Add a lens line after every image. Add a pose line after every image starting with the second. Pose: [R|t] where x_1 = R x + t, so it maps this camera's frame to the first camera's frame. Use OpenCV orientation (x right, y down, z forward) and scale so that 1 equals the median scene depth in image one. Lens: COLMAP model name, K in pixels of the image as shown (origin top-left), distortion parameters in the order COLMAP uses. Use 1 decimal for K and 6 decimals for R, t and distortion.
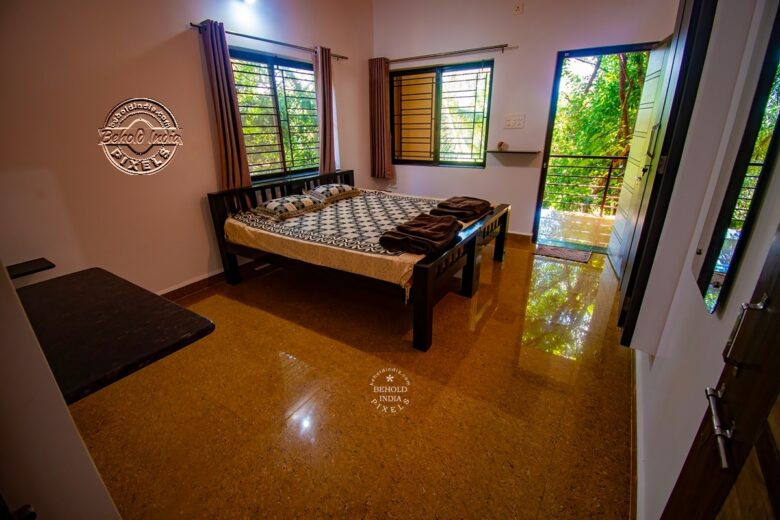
lens RADIAL K [[346.6, 0, 390.0], [0, 346.6, 260.0], [0, 0, 1]] dist [0.013058, -0.019681]
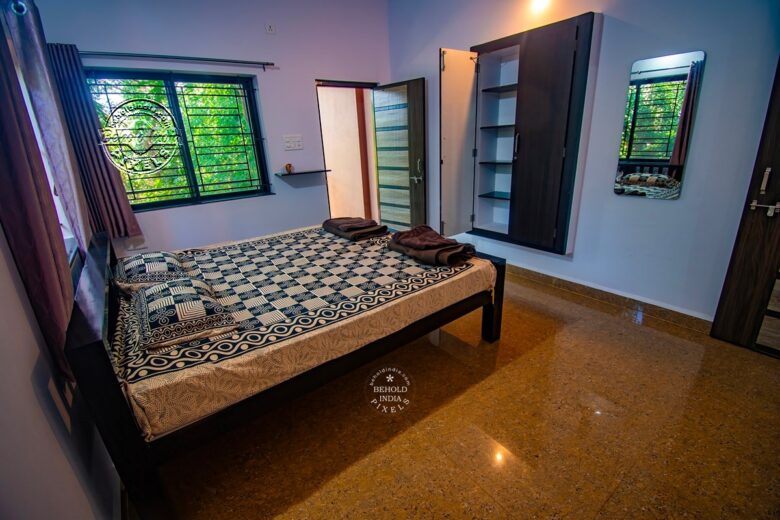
lens RADIAL K [[346.6, 0, 390.0], [0, 346.6, 260.0], [0, 0, 1]] dist [0.013058, -0.019681]
pose [[0.335326, -0.307850, 0.890384, -0.719715], [0.381540, 0.908506, 0.170424, -0.218853], [-0.861385, 0.282570, 0.422103, 0.605619]]
